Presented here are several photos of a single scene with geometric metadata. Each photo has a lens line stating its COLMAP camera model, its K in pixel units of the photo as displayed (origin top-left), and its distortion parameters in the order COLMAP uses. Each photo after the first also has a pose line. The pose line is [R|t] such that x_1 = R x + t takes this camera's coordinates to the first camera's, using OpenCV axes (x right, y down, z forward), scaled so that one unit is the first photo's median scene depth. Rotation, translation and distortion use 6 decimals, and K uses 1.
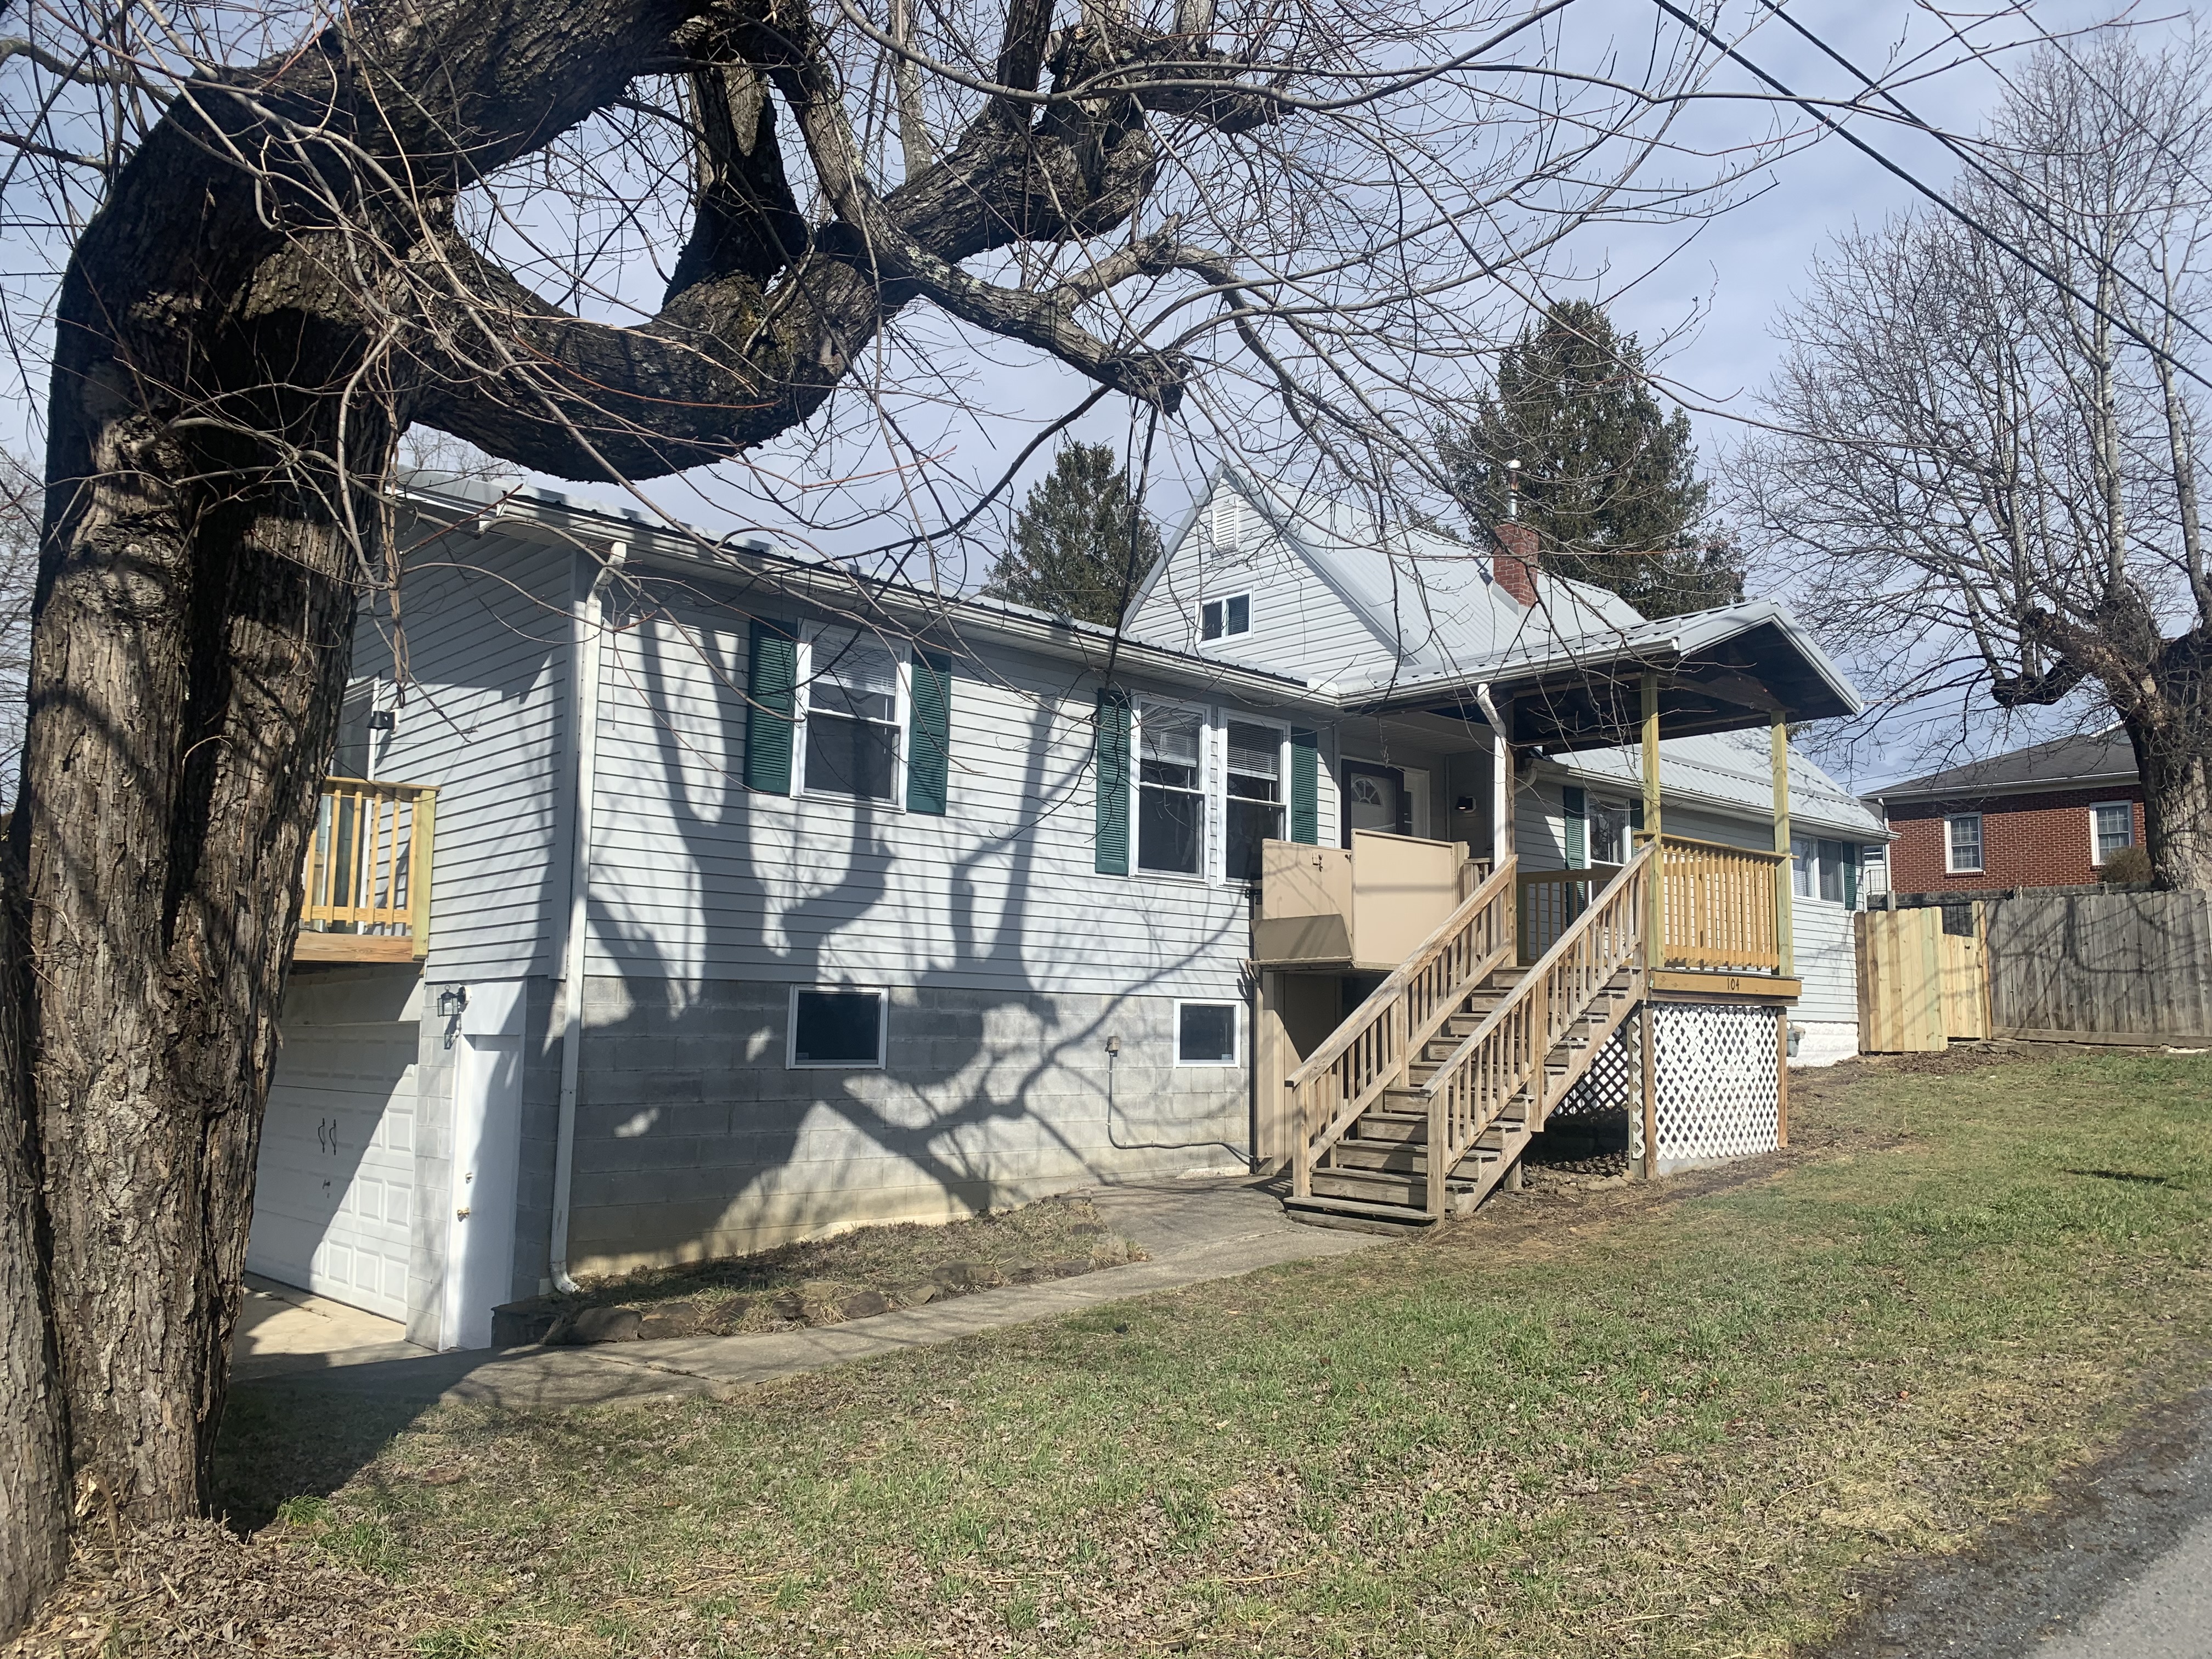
lens RADIAL K [[1713.7, 0, 1104.4], [0, 1713.7, 828.1], [0, 0, 1]] dist [0.045952, -0.060283]
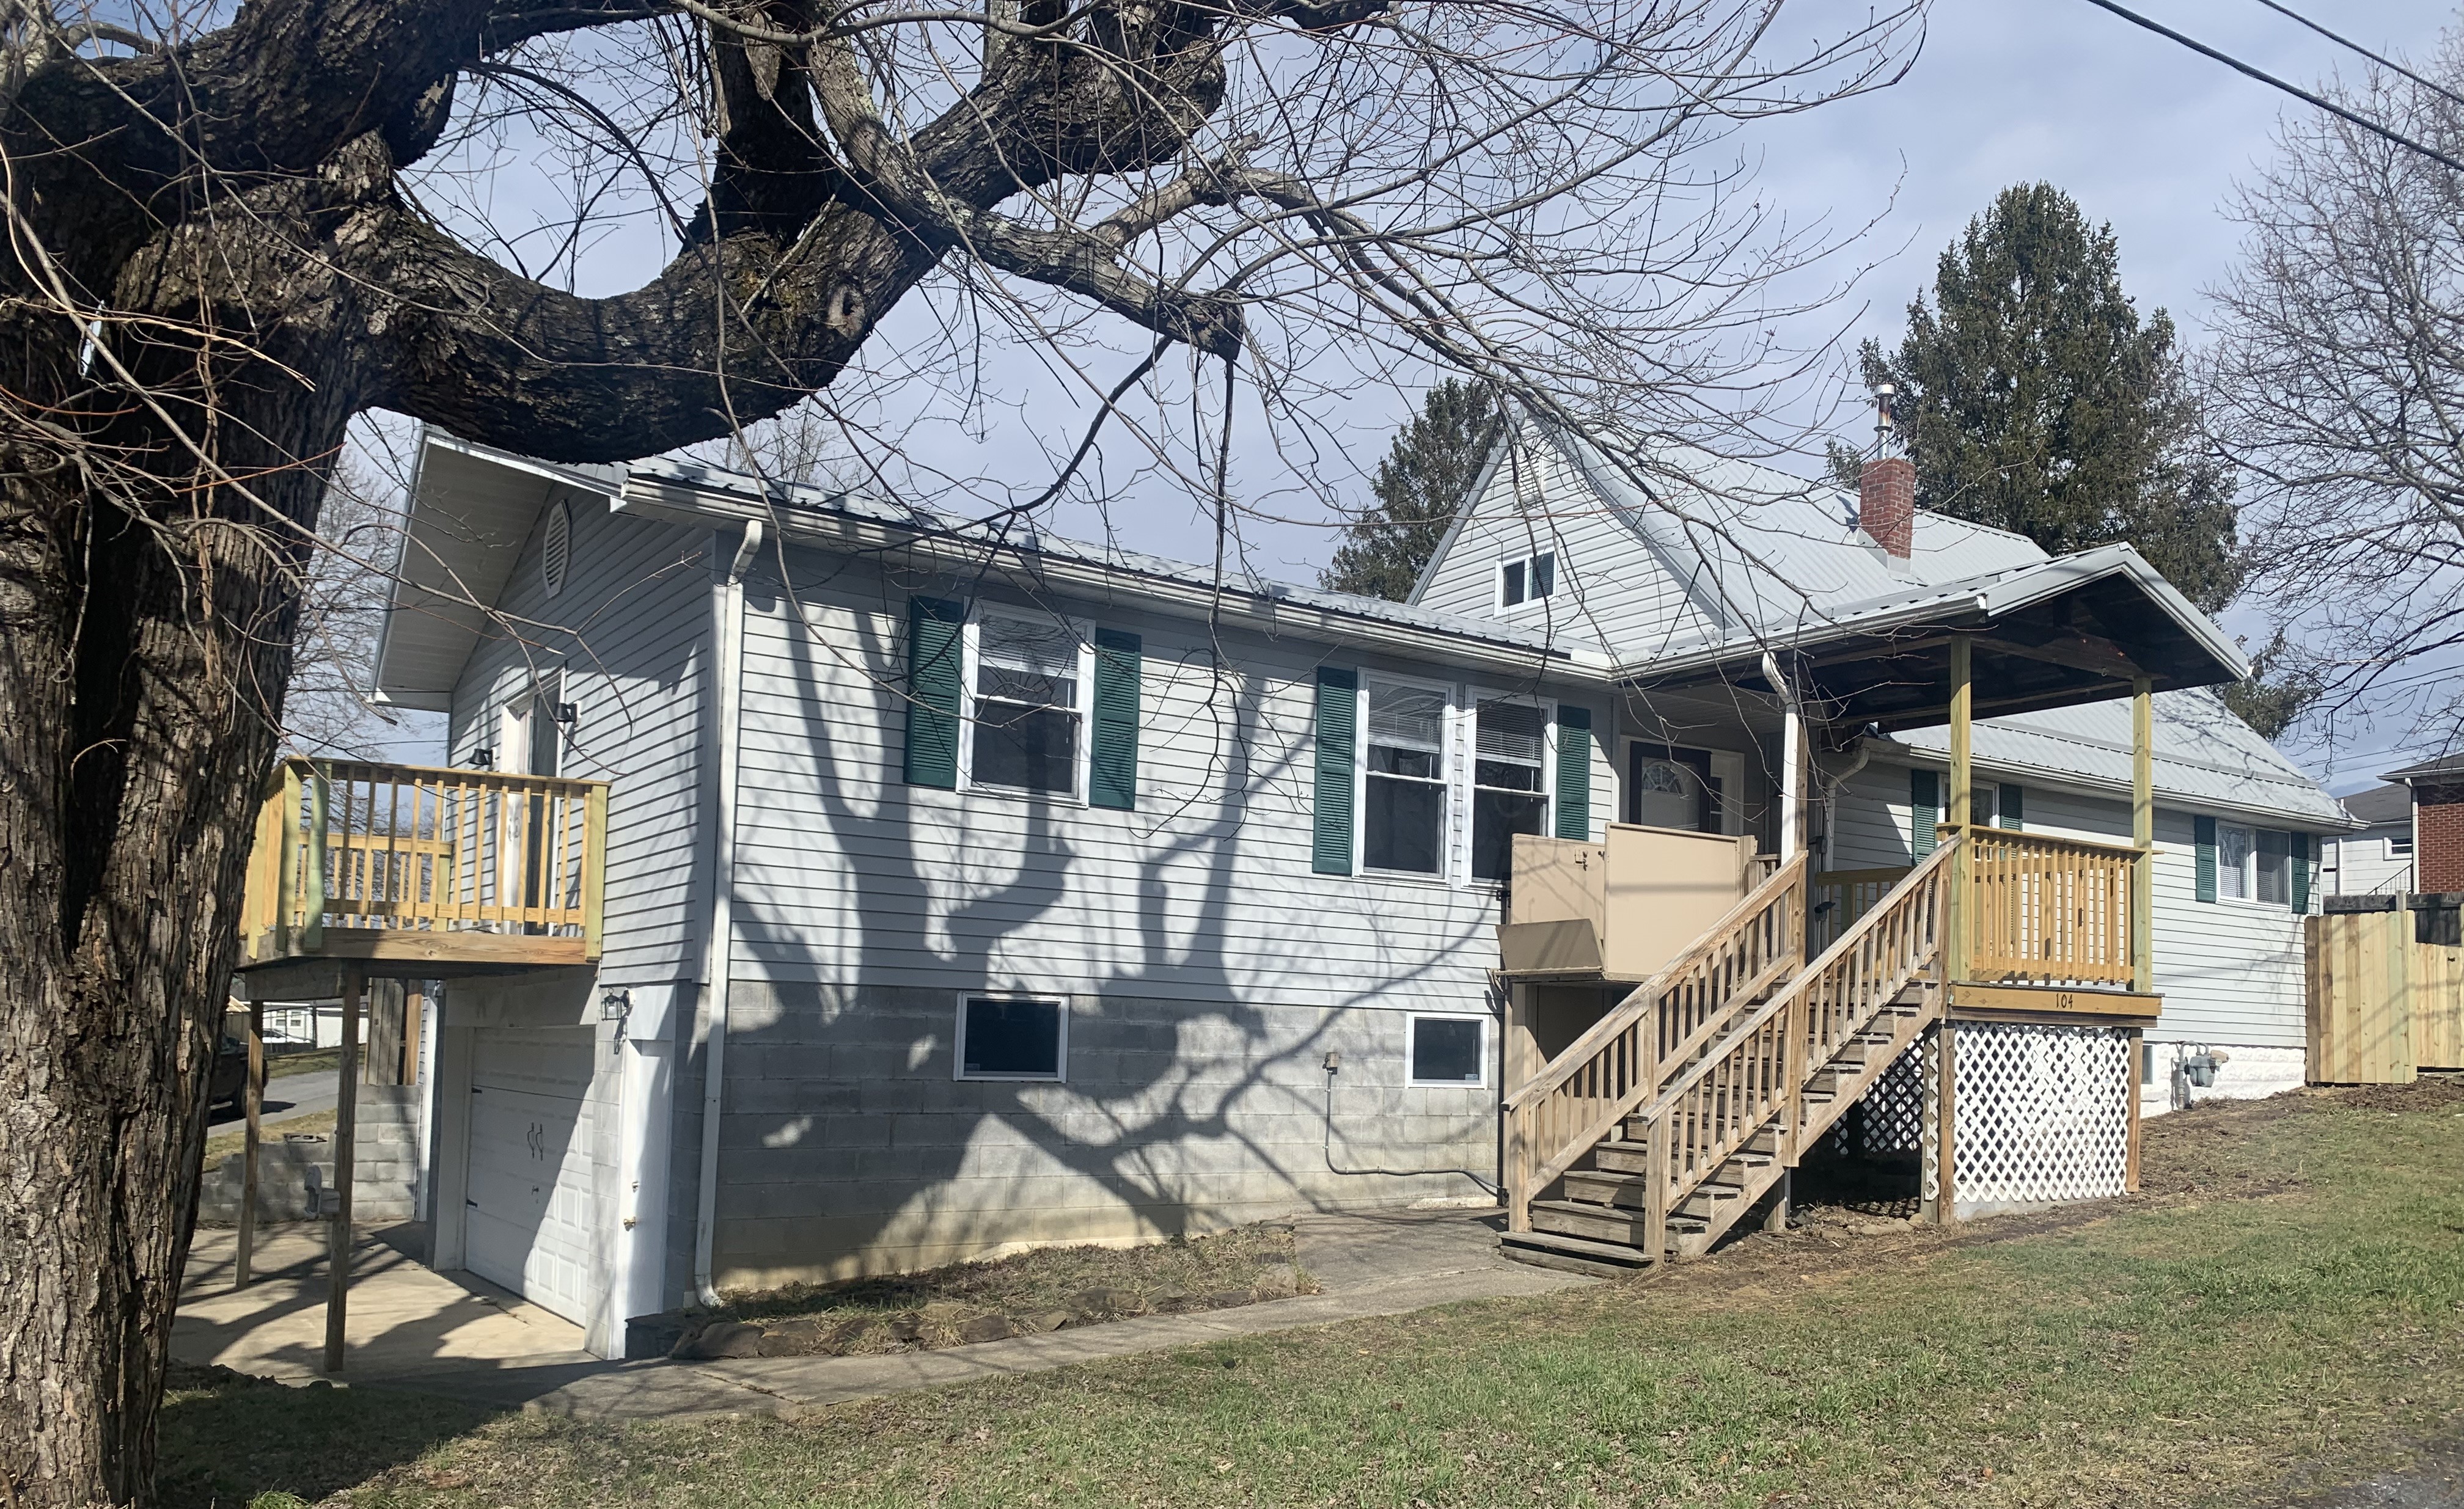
lens RADIAL K [[1904.3, 0, 1227.1], [0, 1904.3, 933.3], [0, 0, 1]] dist [0.046882, -0.053294]
pose [[0.987686, 0.005092, -0.156369, 0.124352], [0.004326, 0.998199, 0.059833, -0.002181], [0.156392, -0.059773, 0.985885, -0.001972]]
